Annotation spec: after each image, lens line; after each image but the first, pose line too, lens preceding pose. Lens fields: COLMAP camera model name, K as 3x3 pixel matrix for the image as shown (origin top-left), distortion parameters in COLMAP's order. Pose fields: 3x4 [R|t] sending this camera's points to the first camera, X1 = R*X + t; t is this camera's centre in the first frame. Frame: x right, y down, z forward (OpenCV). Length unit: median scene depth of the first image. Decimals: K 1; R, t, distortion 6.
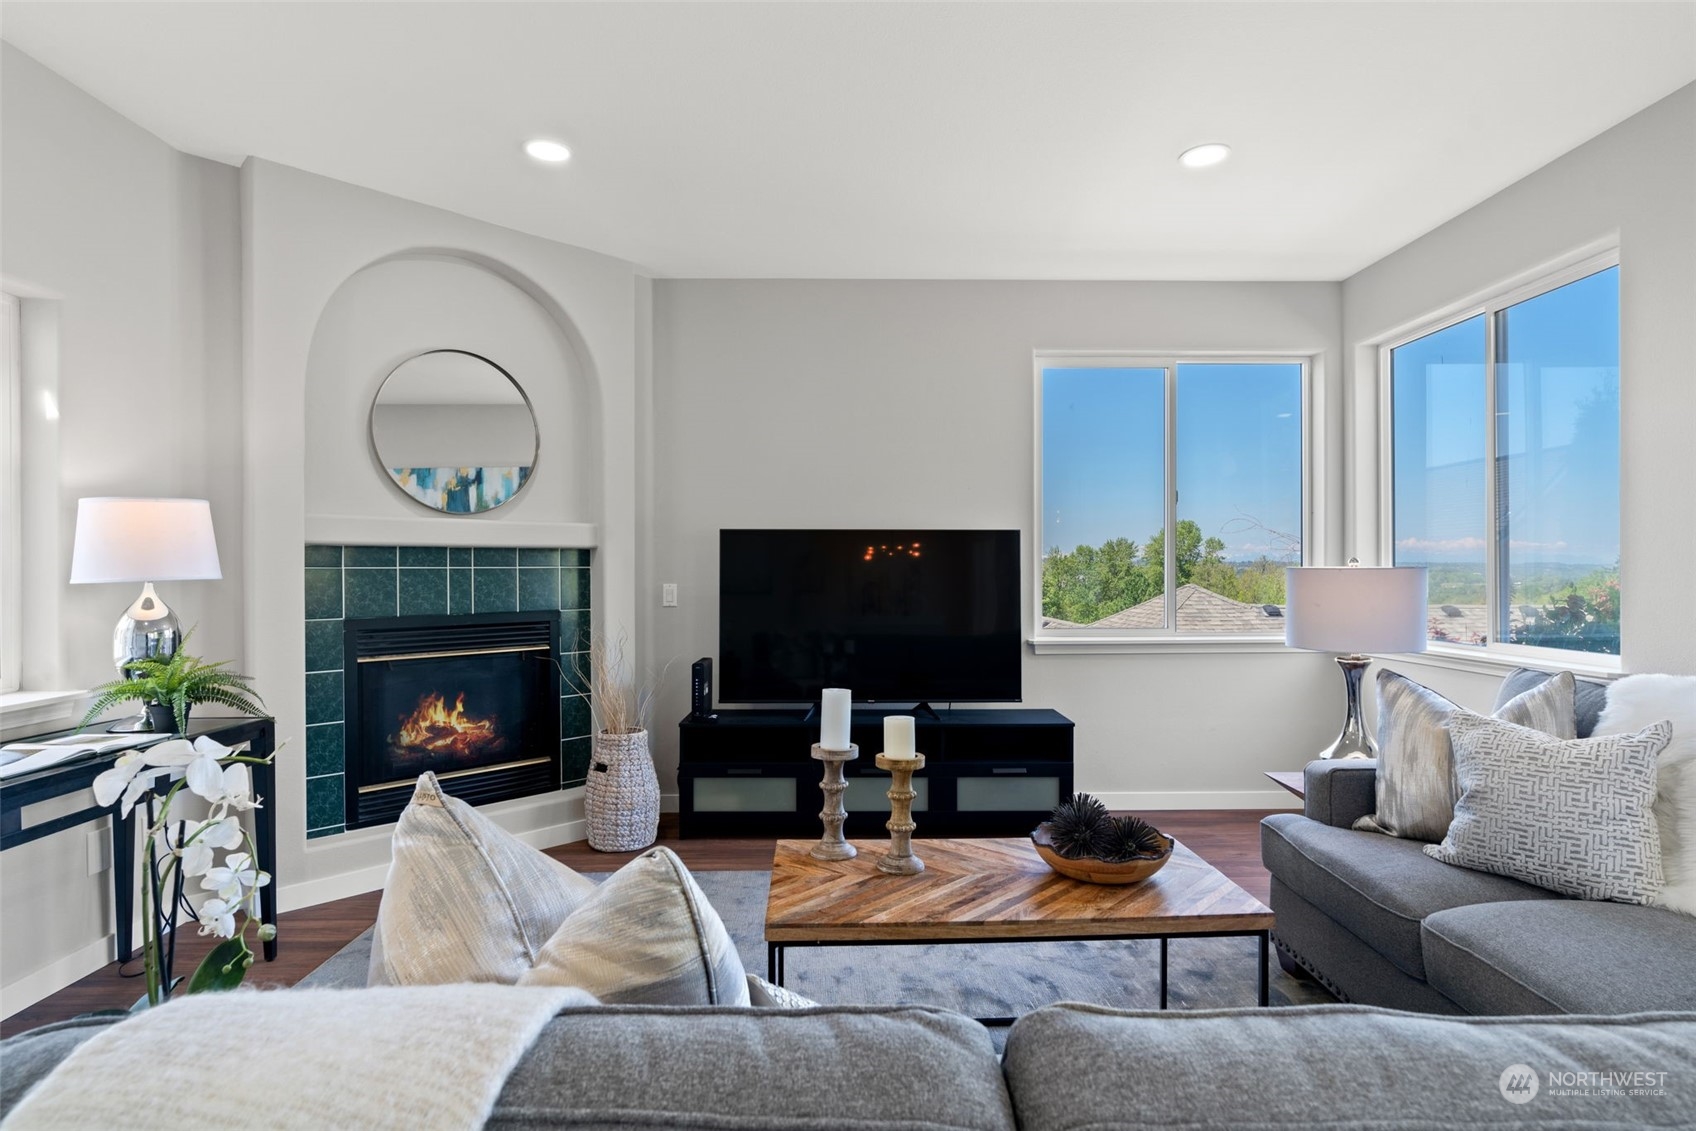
lens RADIAL K [[907.9, 0, 857.2], [0, 907.9, 566.9], [0, 0, 1]] dist [-0.005907, -0.001610]
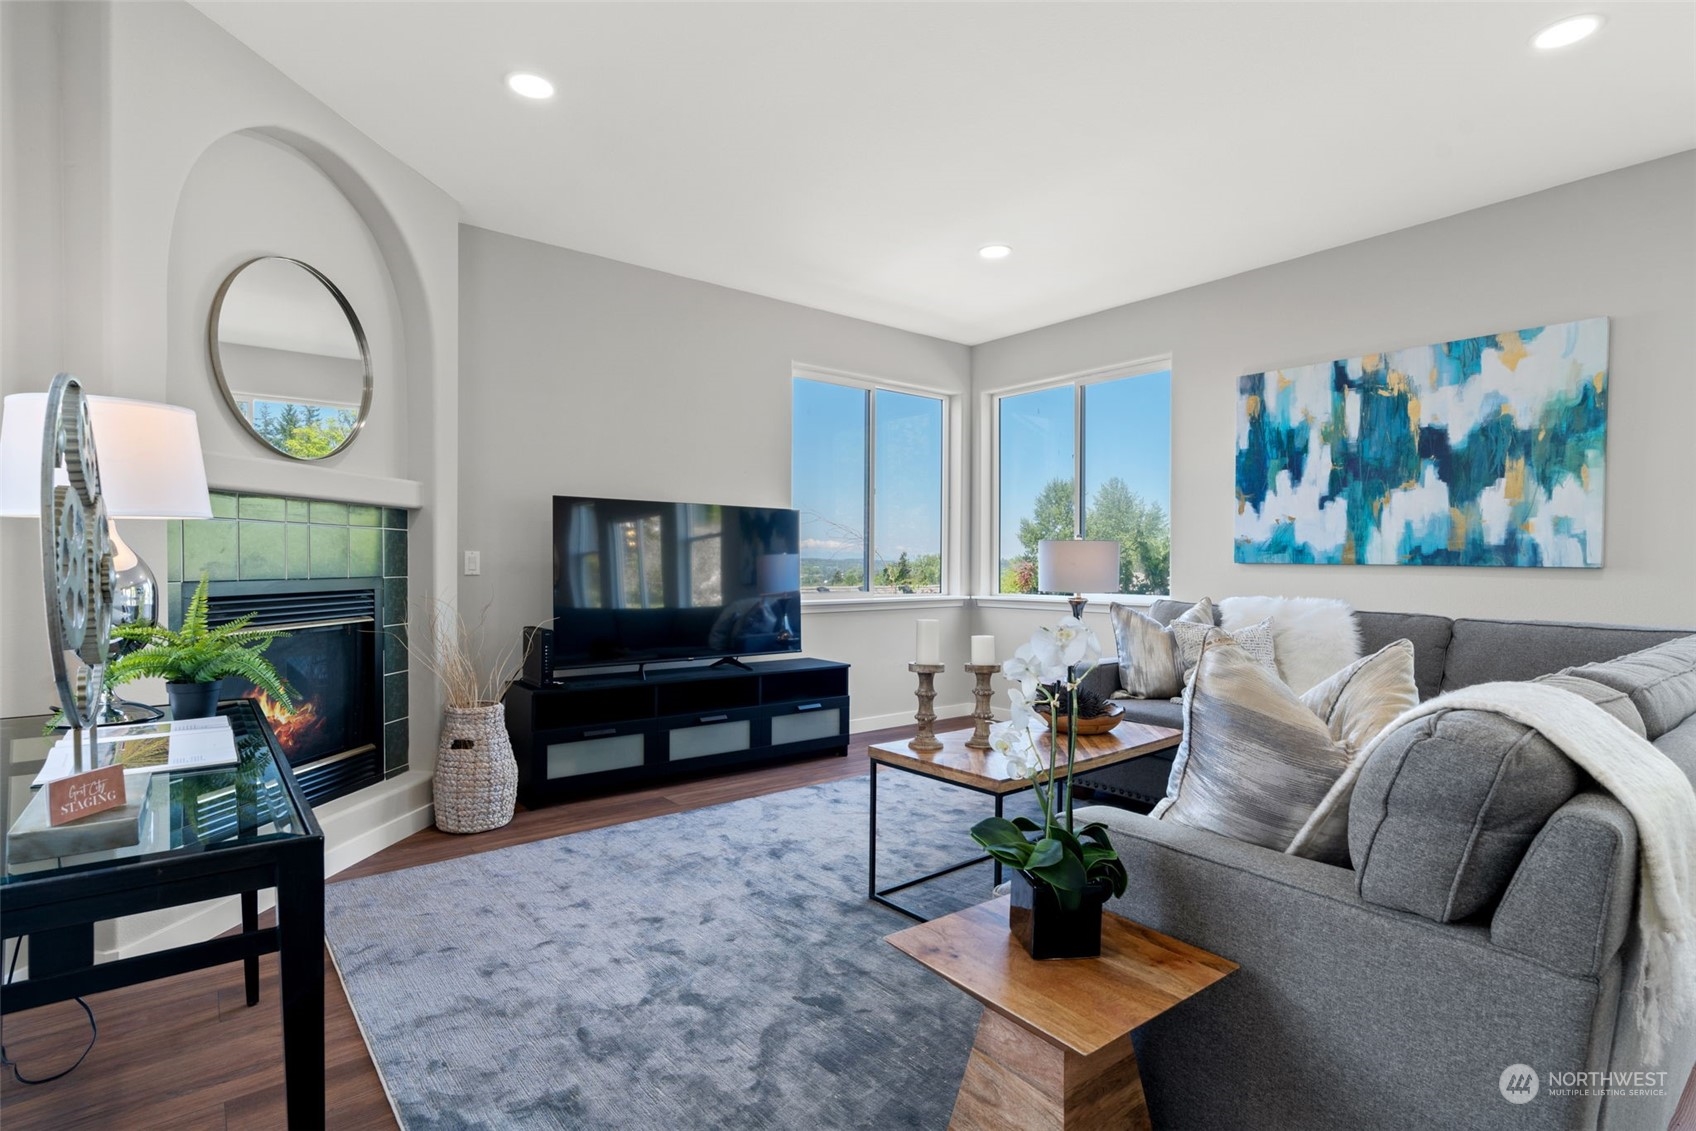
lens RADIAL K [[871.4, 0, 845.8], [0, 871.4, 571.3], [0, 0, 1]] dist [0.003101, 0.000088]
pose [[0.778748, 0.002183, 0.627334, -0.514984], [-0.006465, 0.999969, 0.004547, 0.036097], [-0.627304, -0.007596, 0.778737, 0.057565]]
